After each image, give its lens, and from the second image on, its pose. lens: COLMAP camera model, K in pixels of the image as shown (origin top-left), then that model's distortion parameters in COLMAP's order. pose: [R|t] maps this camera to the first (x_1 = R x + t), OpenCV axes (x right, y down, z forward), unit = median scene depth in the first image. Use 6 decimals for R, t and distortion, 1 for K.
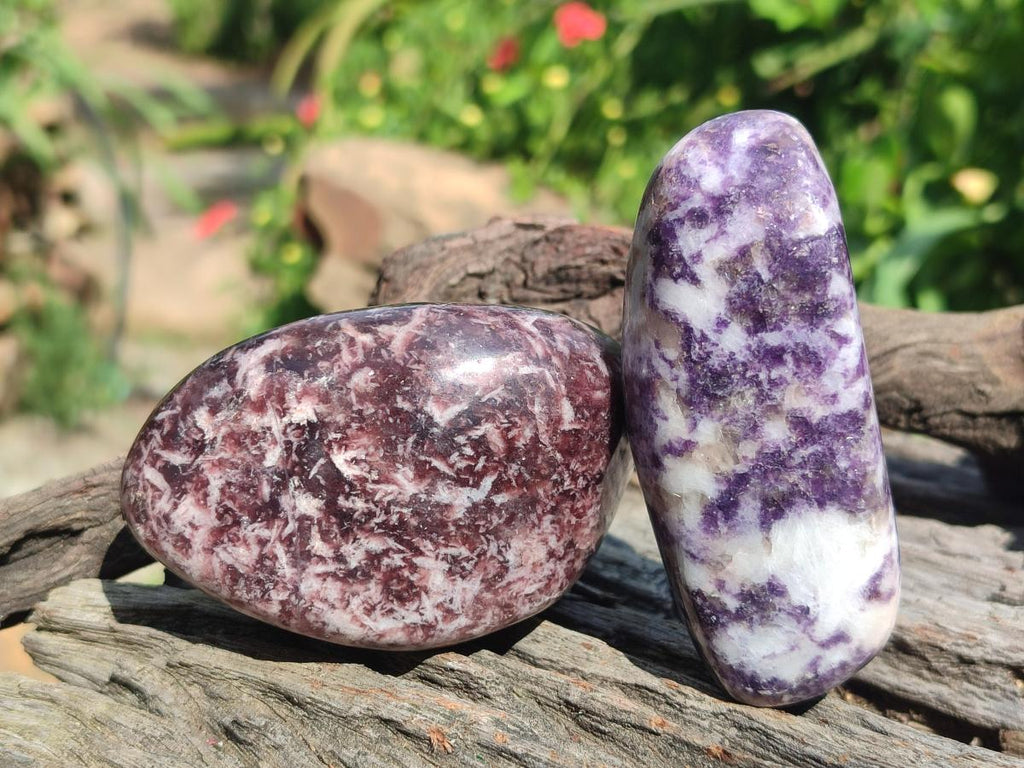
lens RADIAL K [[1554.1, 0, 512.0], [0, 1554.1, 384.0], [0, 0, 1]] dist [0.176364, -0.044518]
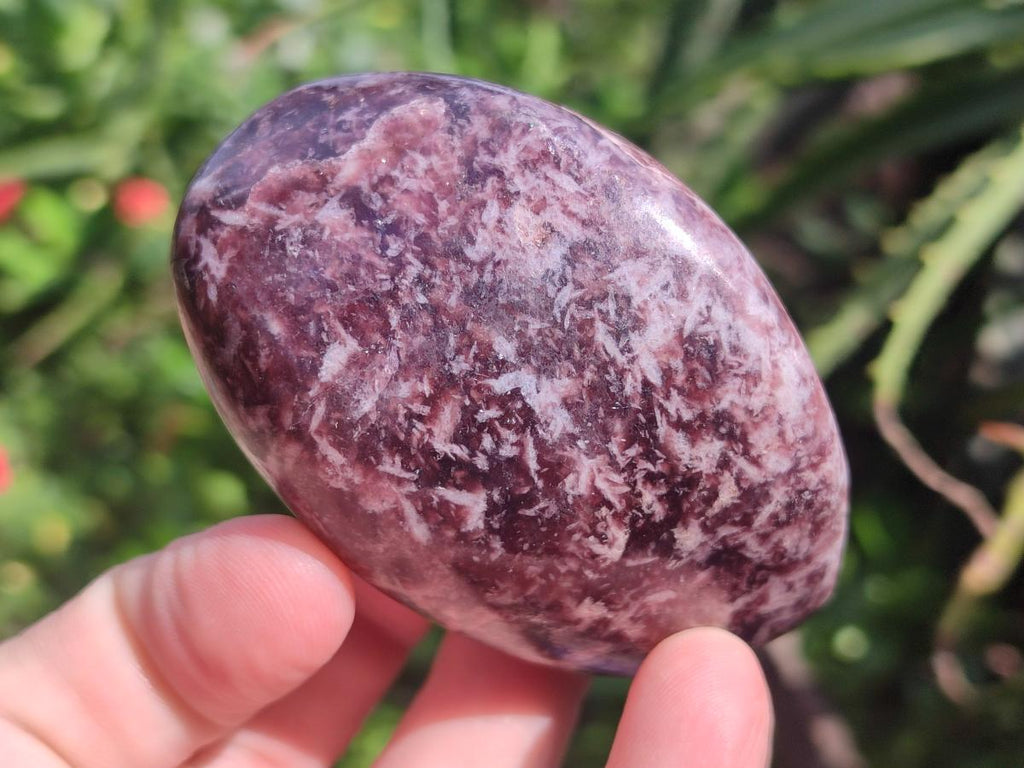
lens RADIAL K [[1554.1, 0, 512.0], [0, 1554.1, 384.0], [0, 0, 1]] dist [0.176364, -0.044518]
pose [[-0.620589, -0.626339, -0.471771, 0.292504], [0.751951, -0.645960, -0.131553, 0.153866], [-0.222349, -0.436389, 0.871852, 0.433224]]
